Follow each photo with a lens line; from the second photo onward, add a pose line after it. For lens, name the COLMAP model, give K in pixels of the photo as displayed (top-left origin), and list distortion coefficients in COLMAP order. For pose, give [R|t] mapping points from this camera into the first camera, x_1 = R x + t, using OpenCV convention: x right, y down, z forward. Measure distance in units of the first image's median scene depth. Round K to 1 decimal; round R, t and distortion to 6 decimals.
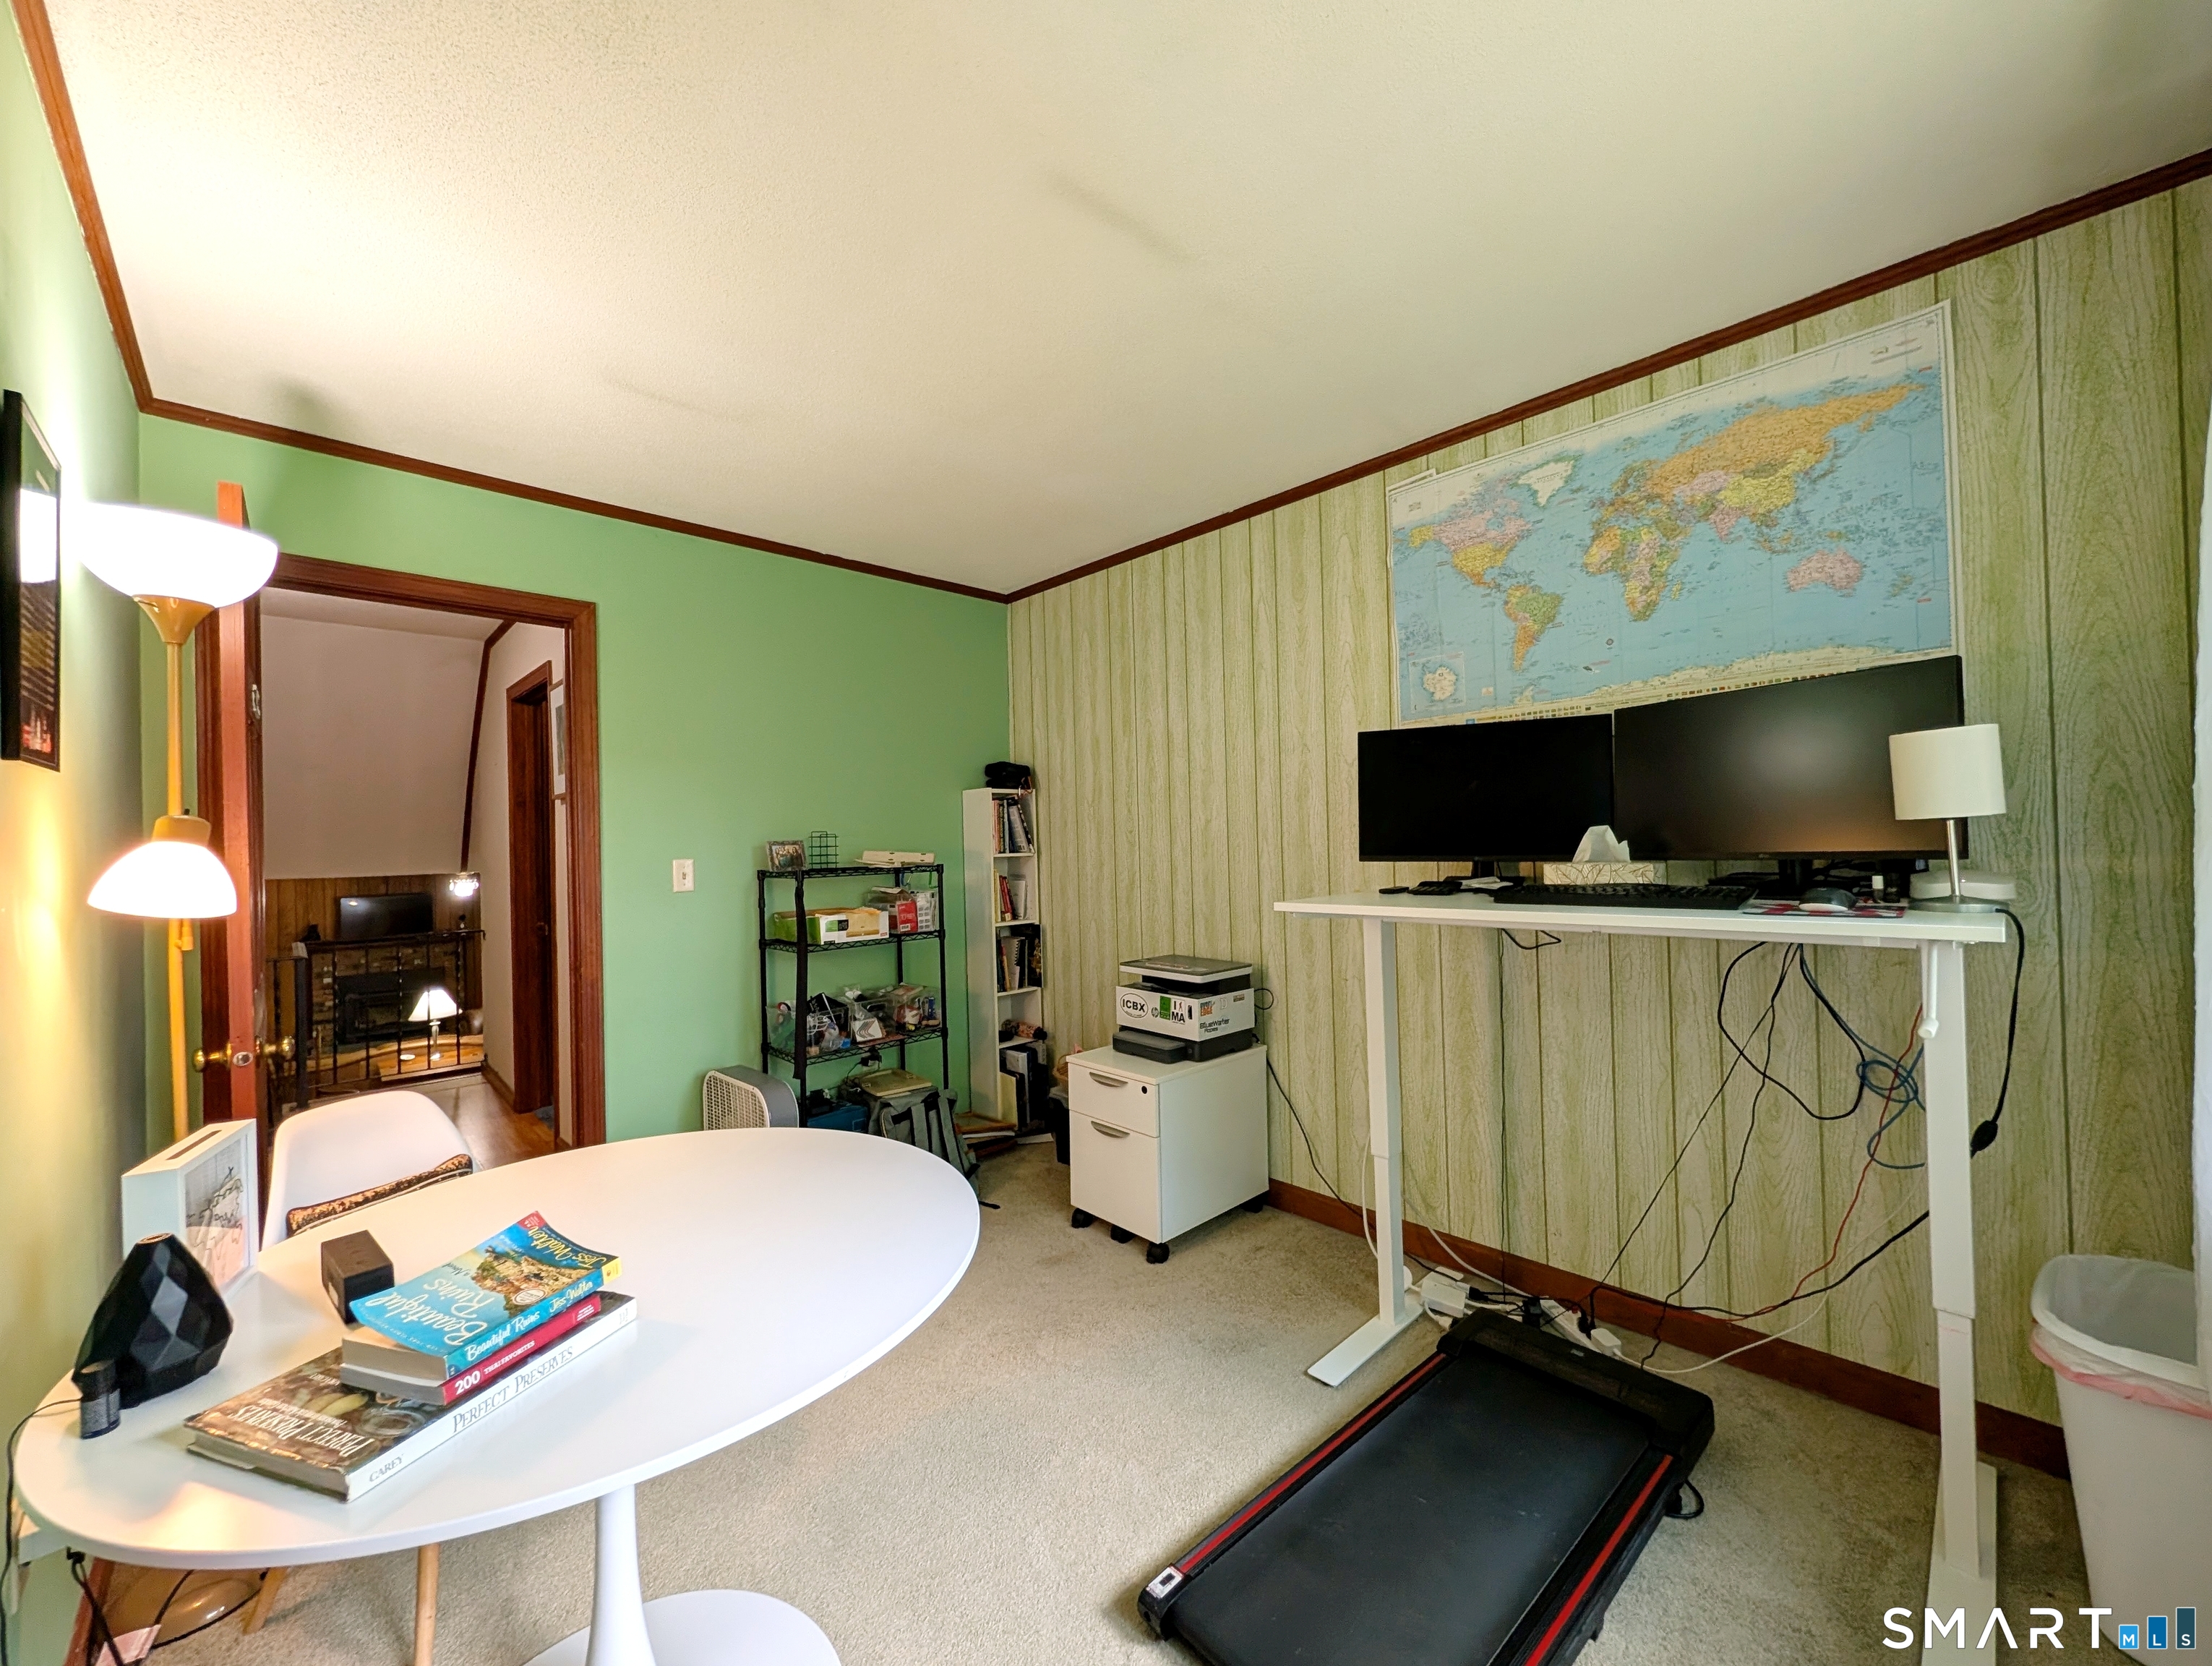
lens RADIAL K [[884.1, 0, 1116.2], [0, 884.1, 835.5], [0, 0, 1]] dist [0.003752, 0.000093]
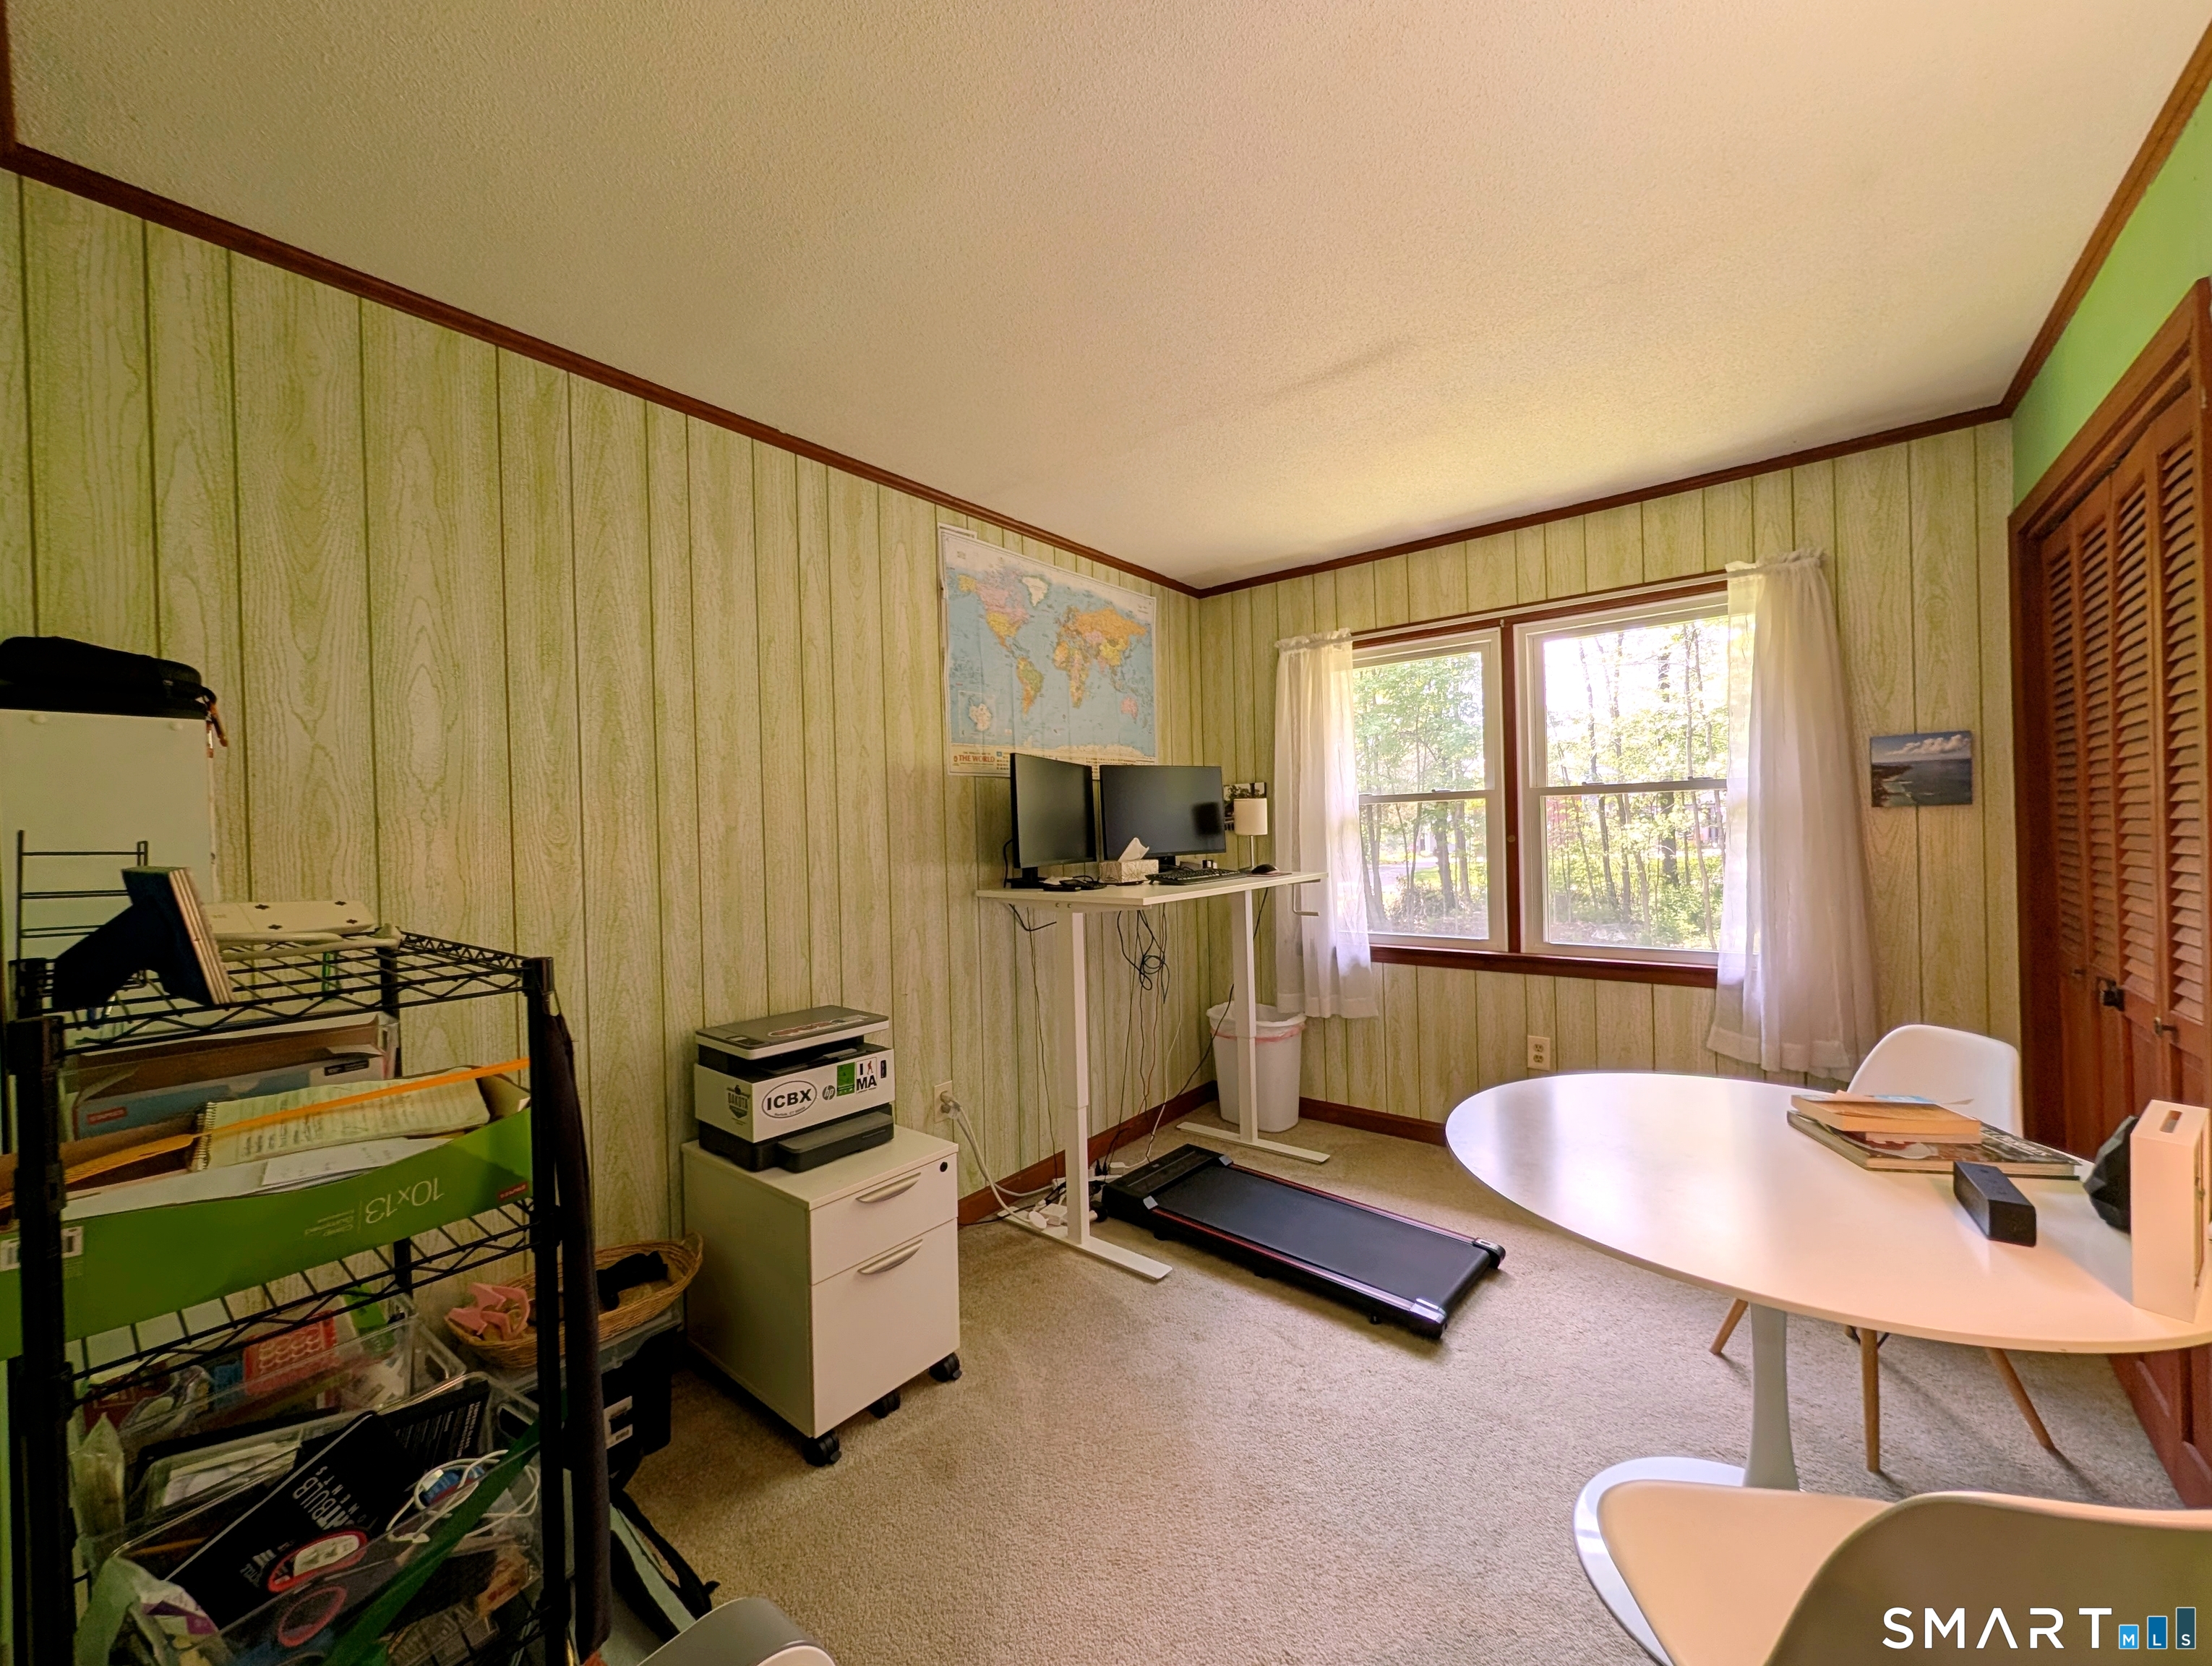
lens RADIAL K [[852.0, 0, 1107.3], [0, 852.0, 827.9], [0, 0, 1]] dist [-0.001750, -0.000023]
pose [[-0.129381, 0.024542, 0.991291, -0.680307], [0.014387, 0.999635, -0.022871, 0.003378], [-0.991491, 0.011302, -0.129687, 0.865249]]
